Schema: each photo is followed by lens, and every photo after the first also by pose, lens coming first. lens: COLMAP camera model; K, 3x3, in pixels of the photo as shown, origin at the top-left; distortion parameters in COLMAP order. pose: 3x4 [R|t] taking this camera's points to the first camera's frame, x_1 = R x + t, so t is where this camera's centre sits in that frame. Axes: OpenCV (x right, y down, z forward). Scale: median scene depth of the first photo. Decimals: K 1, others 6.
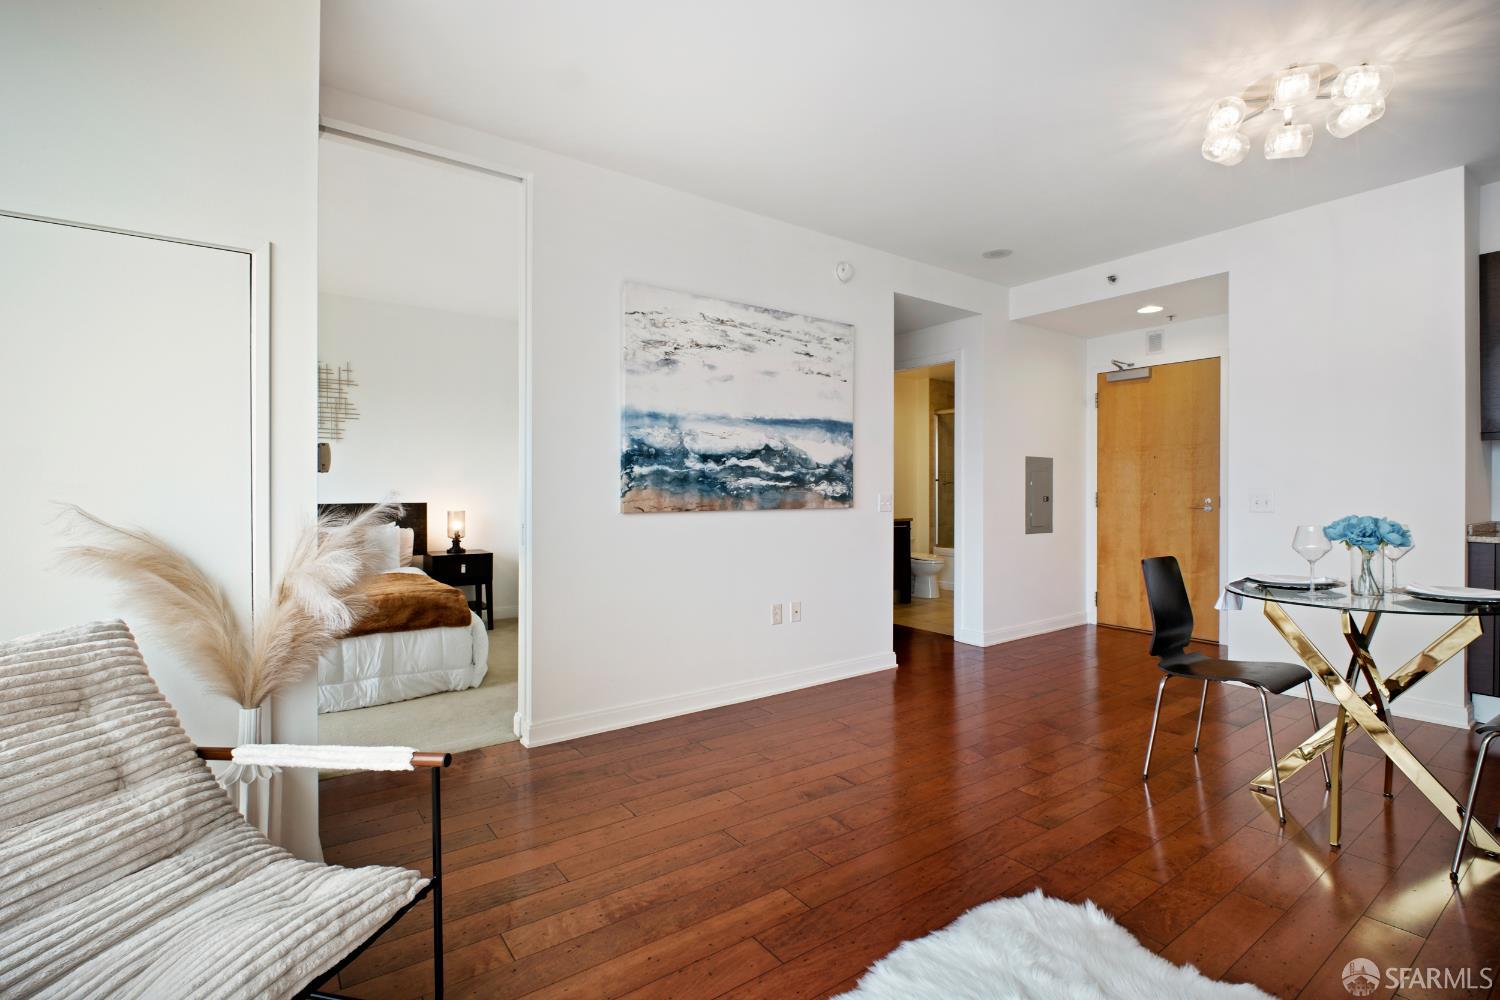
lens RADIAL K [[674.8, 0, 754.6], [0, 674.8, 496.1], [0, 0, 1]] dist [-0.001338, -0.007796]
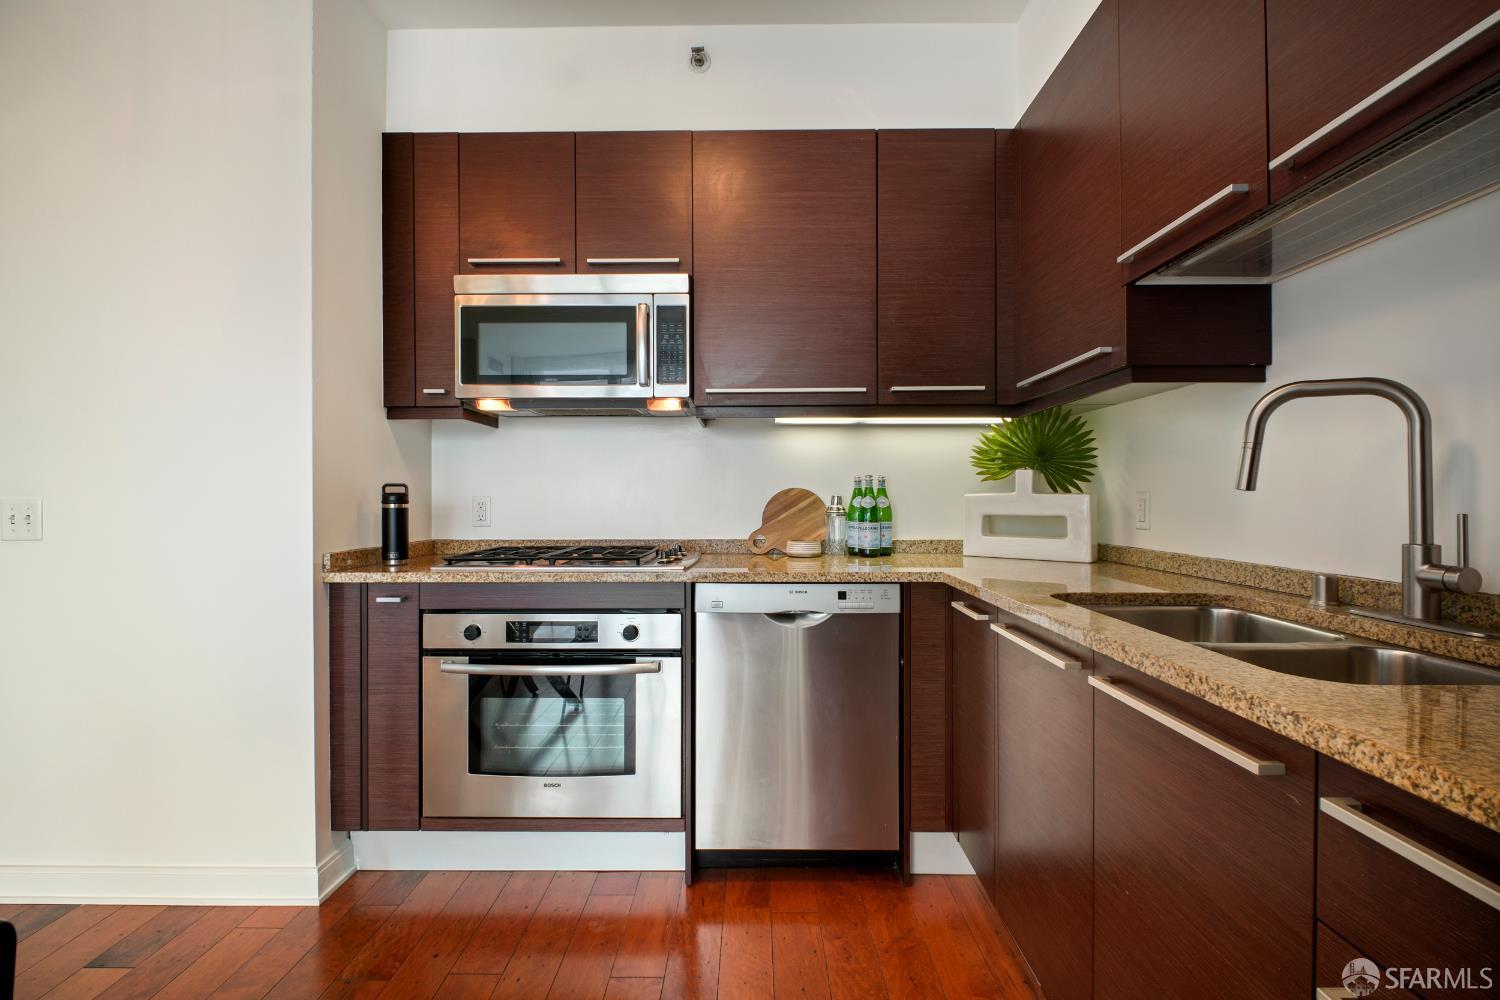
lens RADIAL K [[699.0, 0, 750.8], [0, 699.0, 498.5], [0, 0, 1]] dist [0.000690, -0.005754]
pose [[0.591811, -0.004853, 0.806062, 0.671494], [0.007969, 0.999968, 0.000169, -0.002828], [-0.806037, 0.006324, 0.591831, 0.274148]]
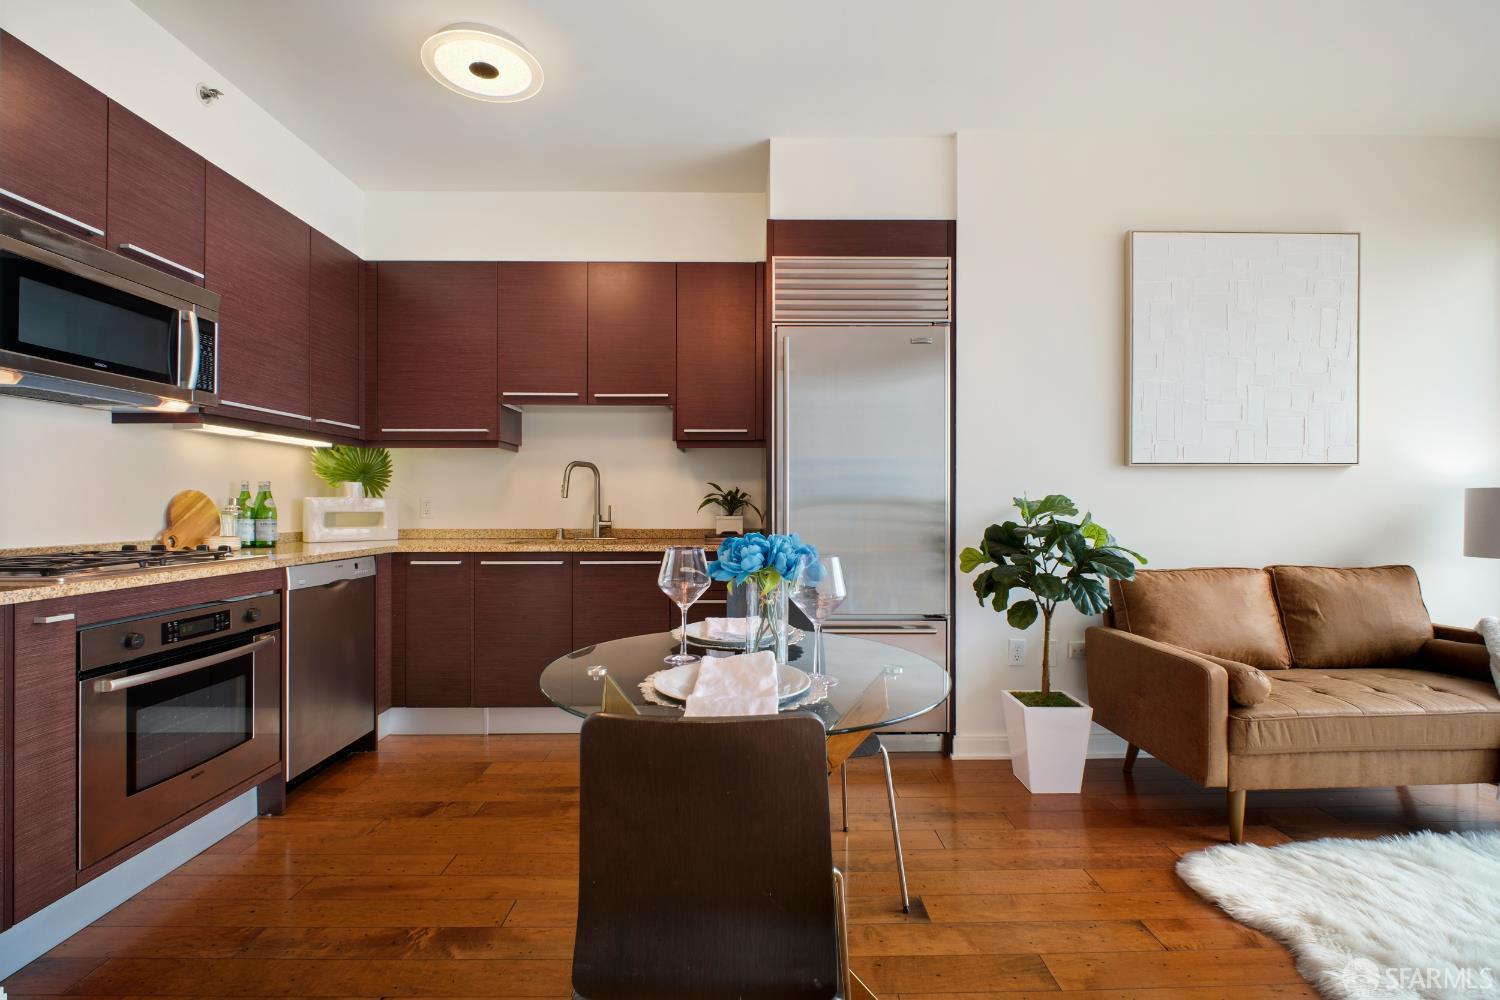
lens RADIAL K [[699.0, 0, 750.8], [0, 699.0, 498.5], [0, 0, 1]] dist [0.000690, -0.005754]
pose [[-0.817203, 0.003138, 0.576342, 0.336753], [0.002273, 0.999995, -0.002222, -0.000898], [-0.576346, -0.000505, -0.817206, 0.909421]]
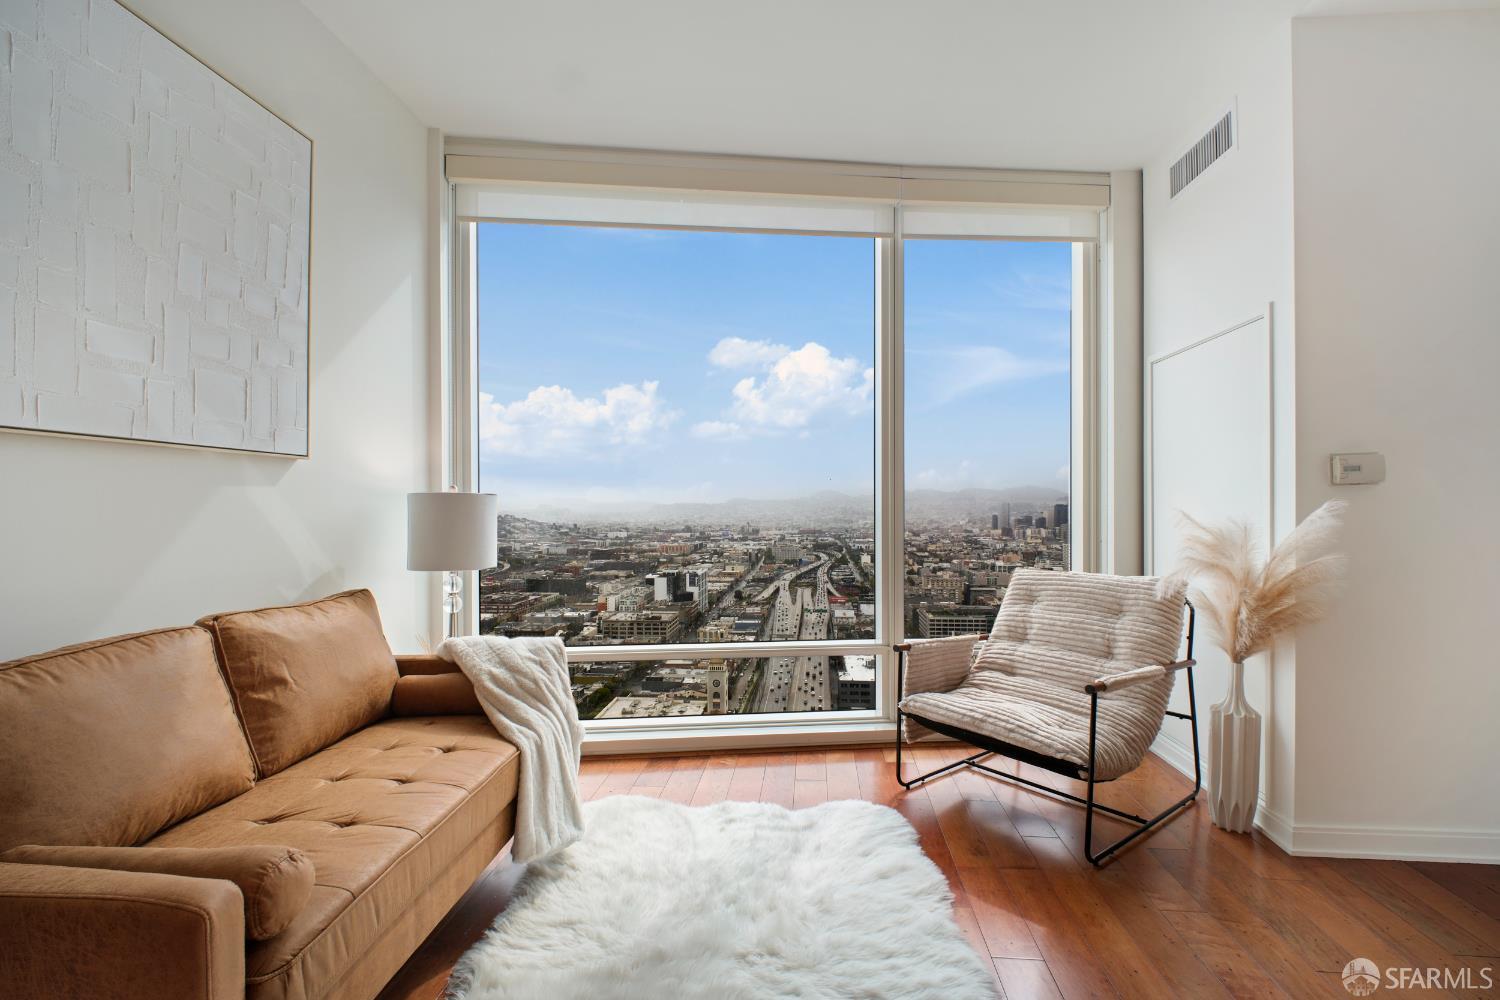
lens RADIAL K [[700.8, 0, 747.5], [0, 700.8, 509.2], [0, 0, 1]] dist [-0.002426, -0.000772]
pose [[-0.661757, 0.005368, -0.749699, 0.420493], [-0.000239, 0.999973, 0.007371, -0.001294], [0.749719, 0.005057, -0.661737, 0.526520]]
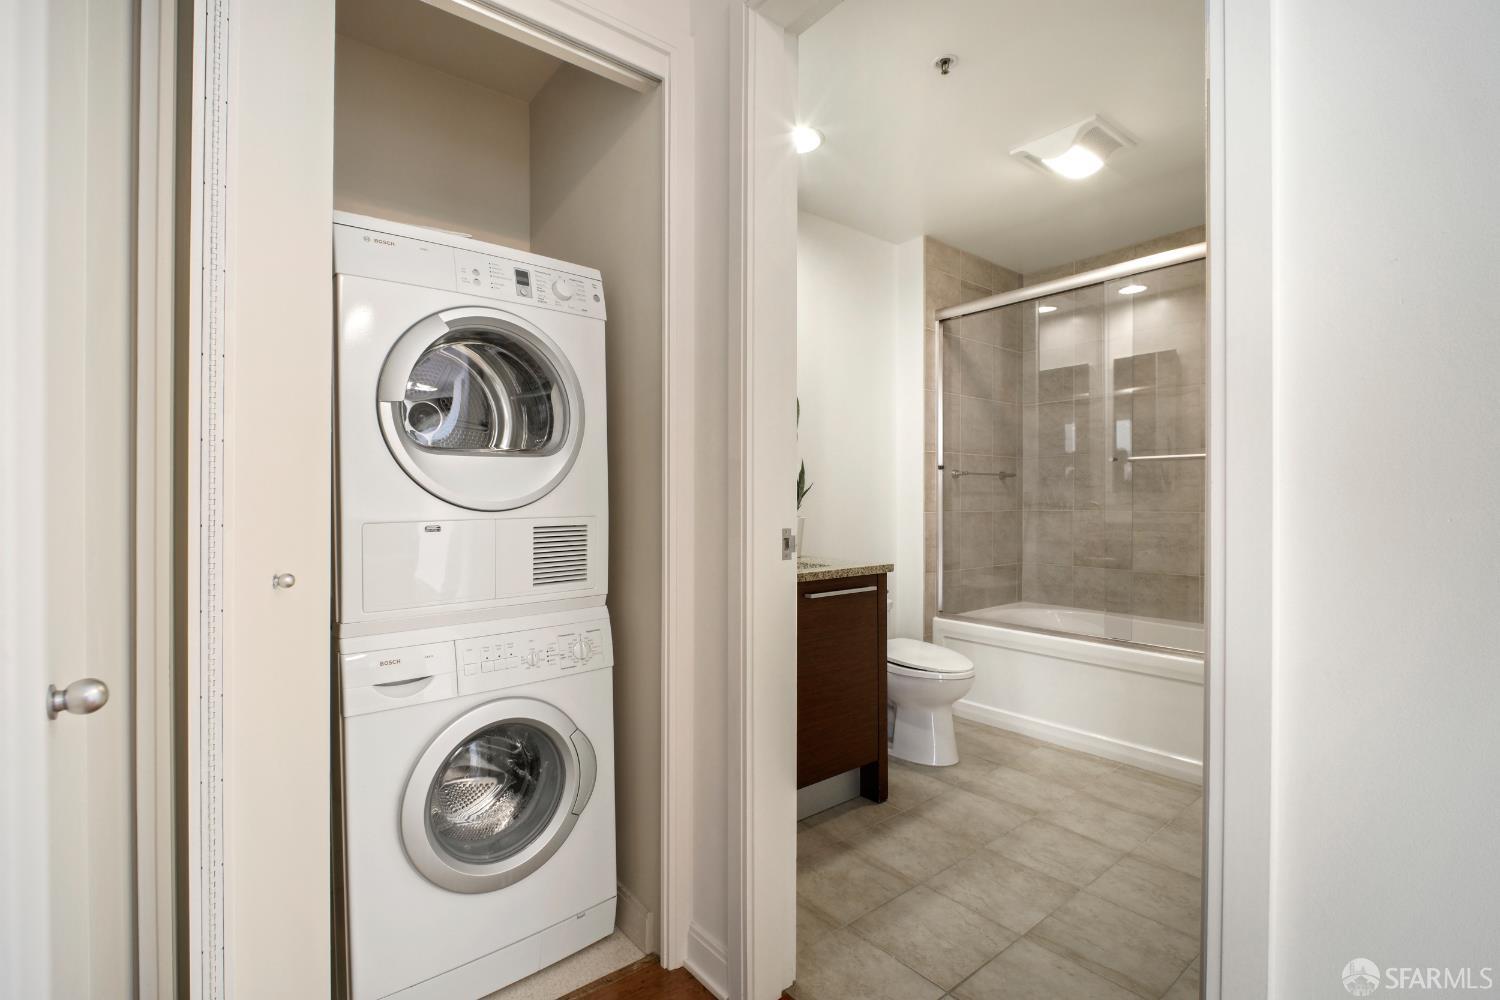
lens RADIAL K [[699.0, 0, 750.8], [0, 699.0, 498.5], [0, 0, 1]] dist [0.000690, -0.005754]
pose [[0.998568, -0.001214, 0.053486, 0.253653], [0.001516, 0.999983, -0.005595, -0.000750], [-0.053478, 0.005668, 0.998553, 1.151975]]
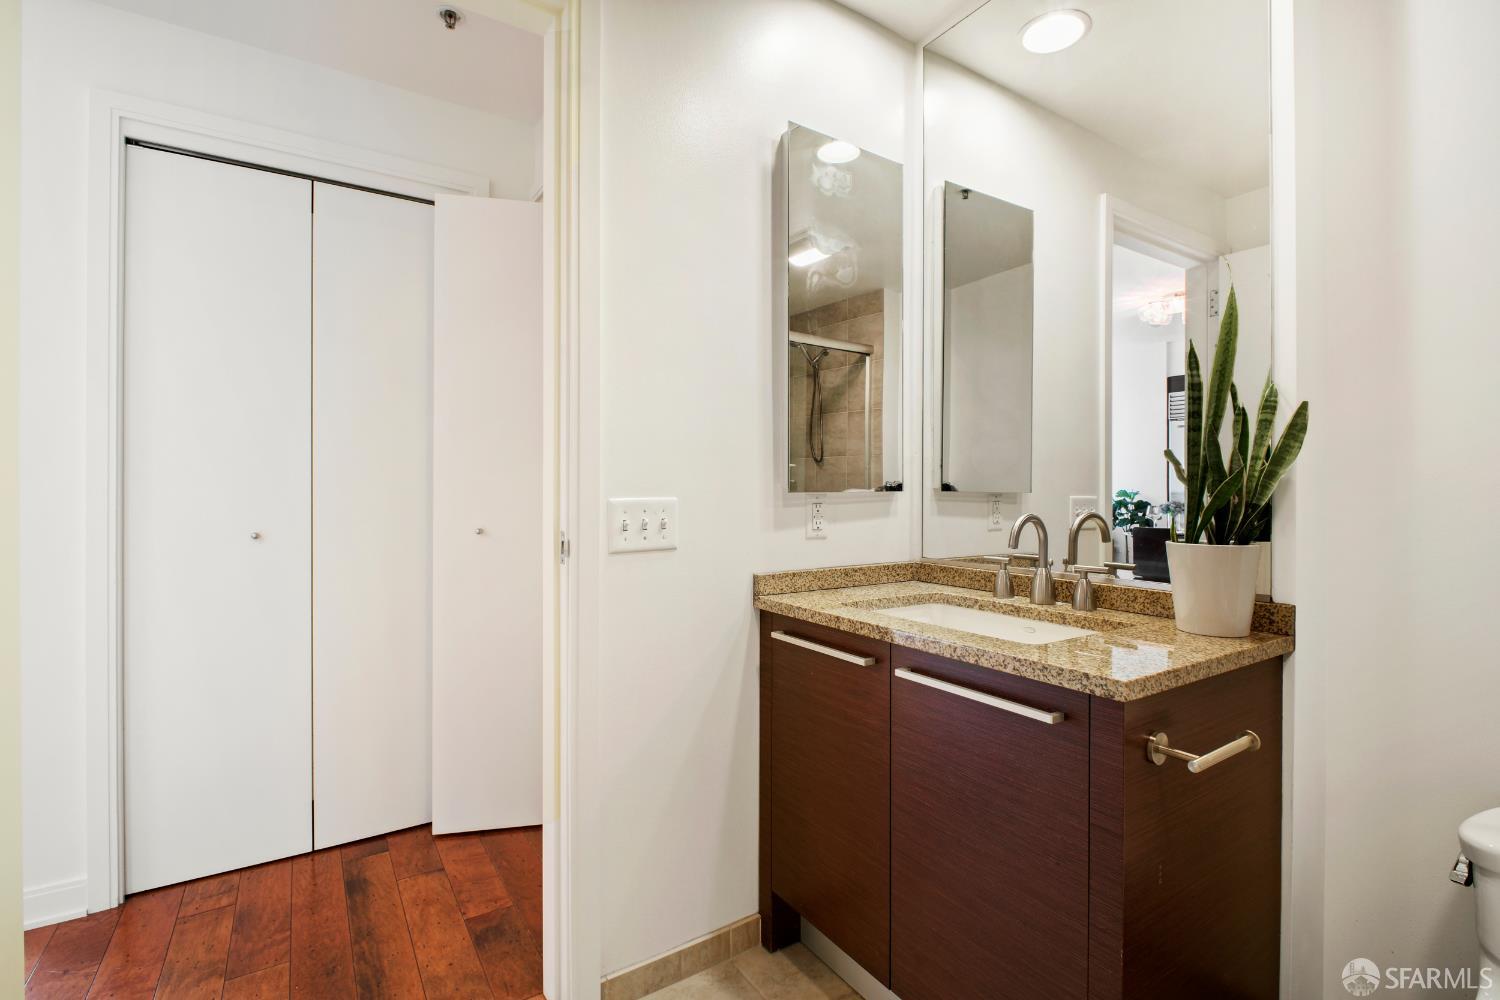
lens RADIAL K [[699.0, 0, 750.8], [0, 699.0, 498.5], [0, 0, 1]] dist [0.000690, -0.005754]
pose [[-0.066578, 0.006655, -0.997759, 0.677601], [-0.010028, 0.999923, 0.007339, -0.004863], [0.997731, 0.010494, -0.066506, 1.706173]]
